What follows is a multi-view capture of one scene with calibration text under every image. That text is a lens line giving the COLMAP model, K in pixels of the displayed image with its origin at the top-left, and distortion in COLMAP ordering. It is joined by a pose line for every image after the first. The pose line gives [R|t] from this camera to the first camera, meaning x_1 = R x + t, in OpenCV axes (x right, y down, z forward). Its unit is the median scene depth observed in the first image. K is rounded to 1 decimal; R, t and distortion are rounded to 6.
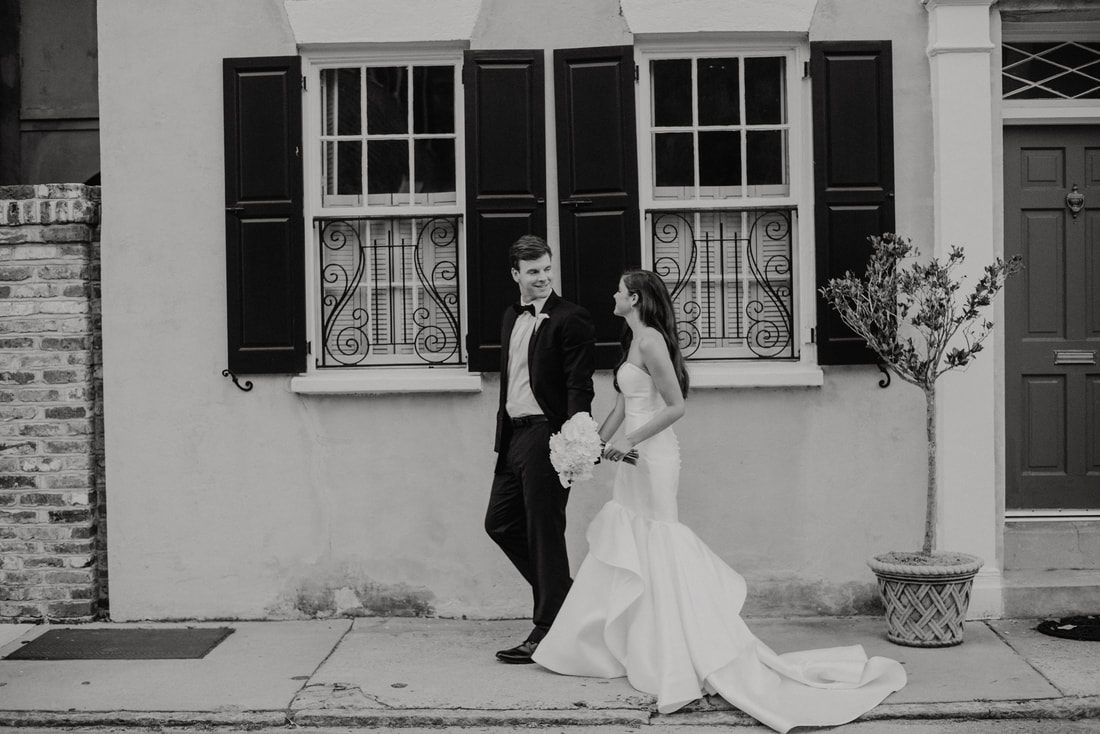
lens RADIAL K [[1087.0, 0, 551.2], [0, 1087.0, 332.3], [0, 0, 1]] dist [-0.016236, 0.019417]
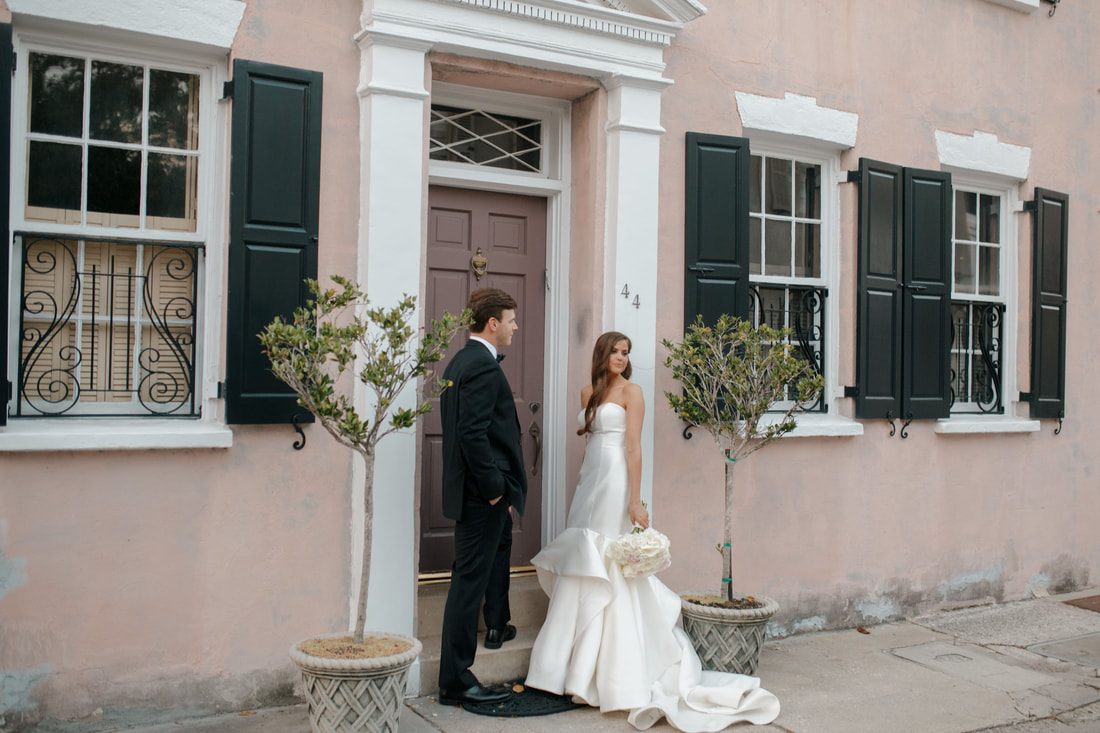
lens RADIAL K [[1087.0, 0, 551.2], [0, 1087.0, 331.8], [0, 0, 1]] dist [-0.016236, 0.019417]
pose [[0.843570, 0.049093, 0.534770, -0.005219], [-0.021825, 0.998124, -0.057202, 0.000119], [-0.536575, 0.036583, 0.843059, 0.104640]]
